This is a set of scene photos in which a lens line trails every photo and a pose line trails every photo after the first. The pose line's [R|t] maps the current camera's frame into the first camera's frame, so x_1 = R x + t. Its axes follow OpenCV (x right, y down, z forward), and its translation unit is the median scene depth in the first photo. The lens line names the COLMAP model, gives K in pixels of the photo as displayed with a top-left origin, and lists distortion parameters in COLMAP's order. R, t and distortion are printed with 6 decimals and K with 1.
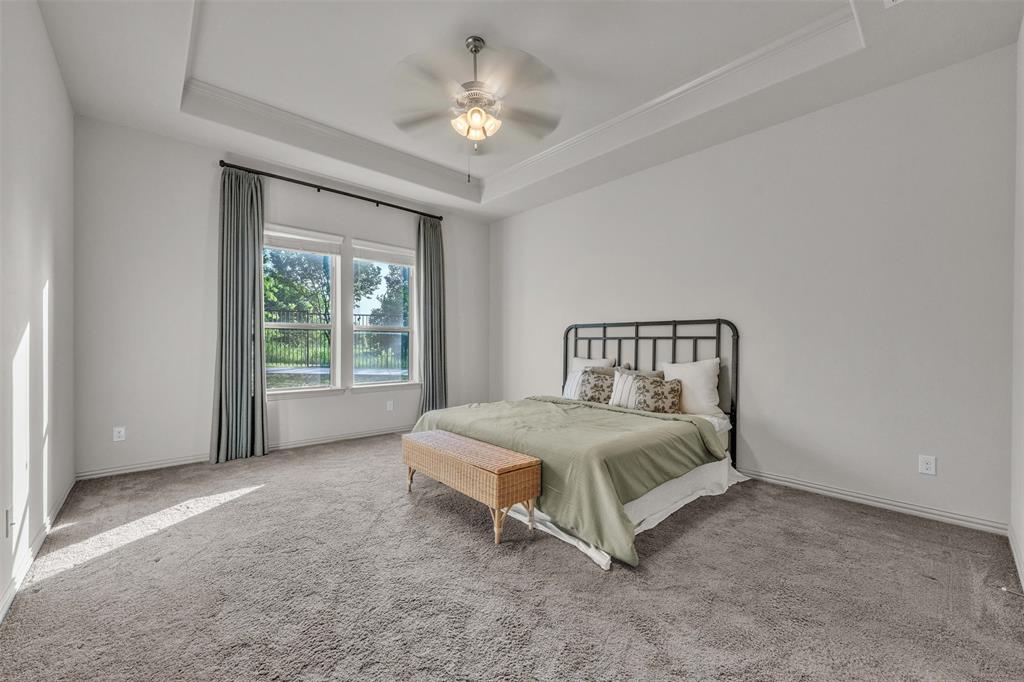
lens RADIAL K [[398.8, 0, 517.4], [0, 398.8, 346.2], [0, 0, 1]] dist [0.000501, -0.000013]
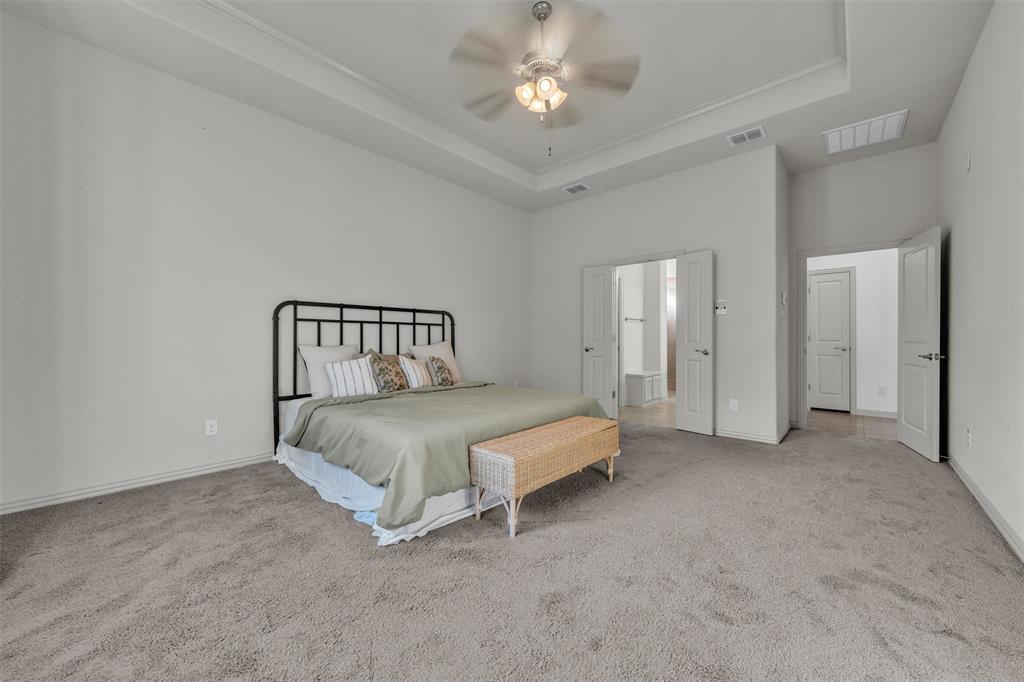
lens RADIAL K [[398.8, 0, 517.6], [0, 398.8, 334.7], [0, 0, 1]] dist [0.000501, -0.000013]
pose [[-0.115456, -0.013375, 0.993223, -0.737890], [-0.014858, 0.999821, 0.011737, -0.006497], [-0.993201, -0.013403, -0.115634, 0.790514]]
